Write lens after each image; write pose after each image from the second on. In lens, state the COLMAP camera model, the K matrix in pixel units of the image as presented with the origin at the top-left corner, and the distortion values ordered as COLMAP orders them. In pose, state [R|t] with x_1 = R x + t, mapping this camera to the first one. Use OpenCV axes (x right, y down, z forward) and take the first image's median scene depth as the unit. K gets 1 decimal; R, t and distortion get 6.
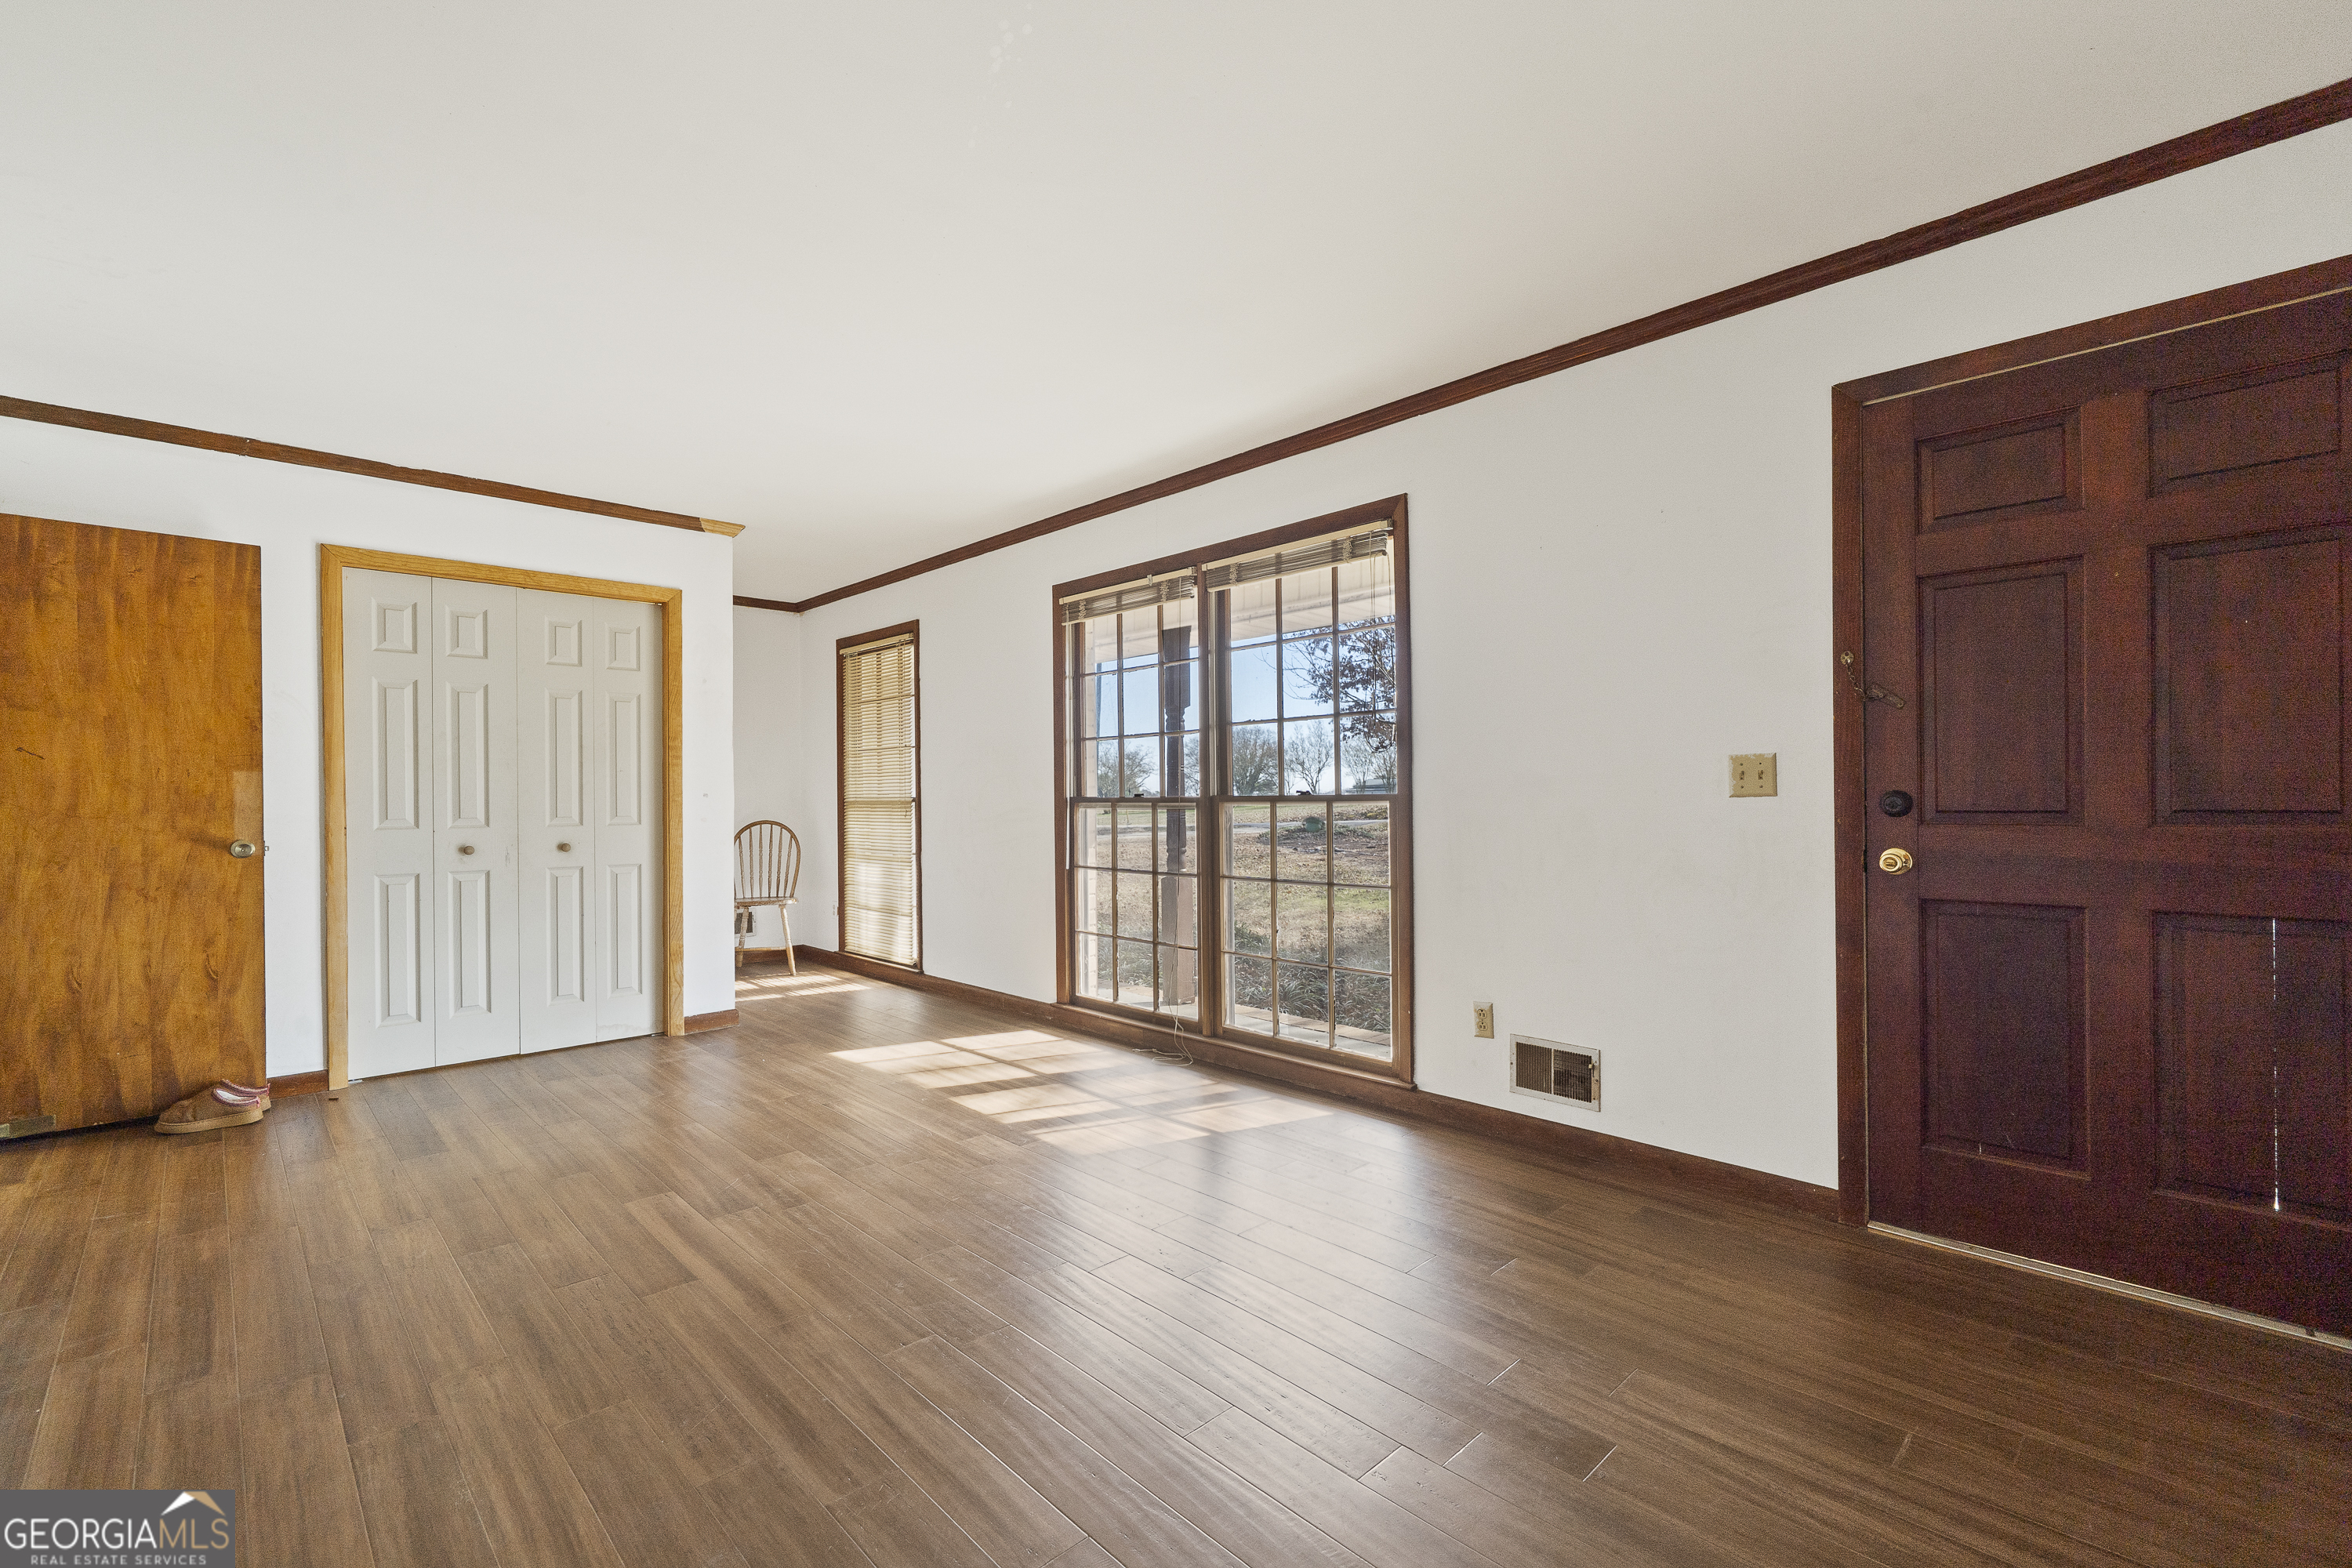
lens RADIAL K [[990.1, 0, 1163.4], [0, 990.1, 799.7], [0, 0, 1]] dist [-0.003184, -0.000145]
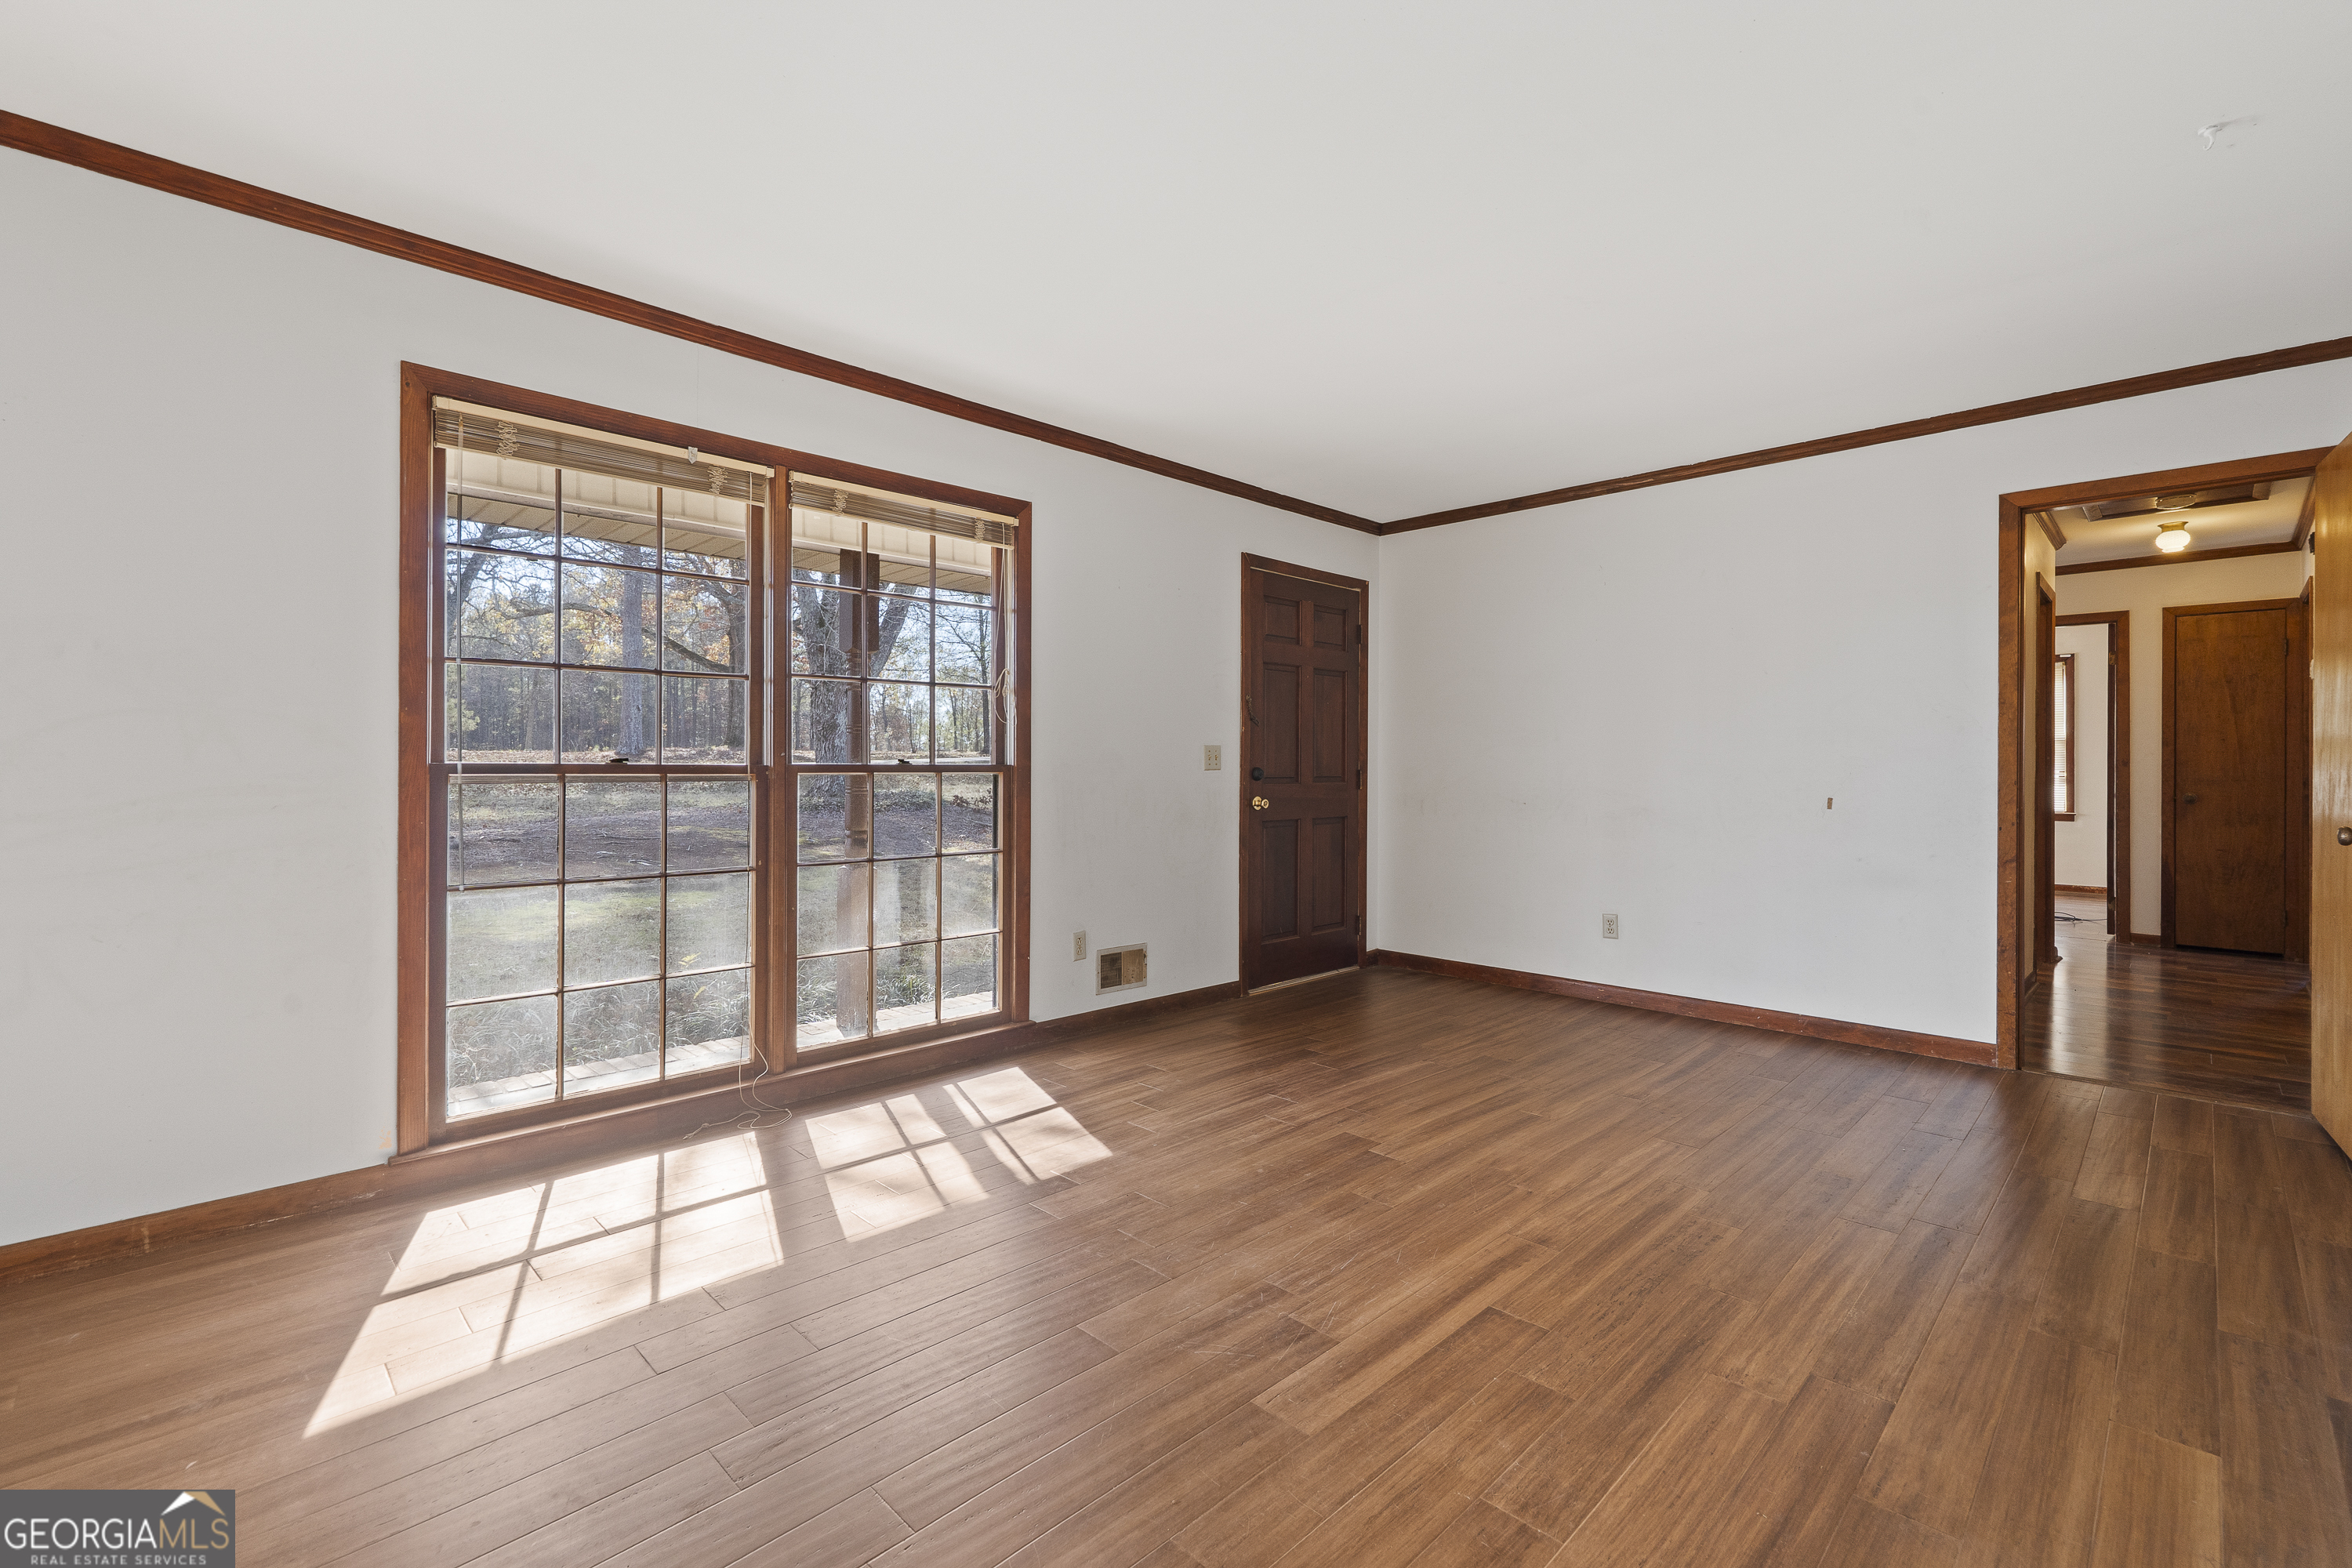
lens RADIAL K [[990.1, 0, 1161.3], [0, 990.1, 766.7], [0, 0, 1]] dist [-0.003184, -0.000145]
pose [[0.013169, 0.008783, 0.999875, -1.225982], [0.000668, 0.999961, -0.008792, 0.007115], [-0.999913, 0.000784, 0.013162, 1.150368]]
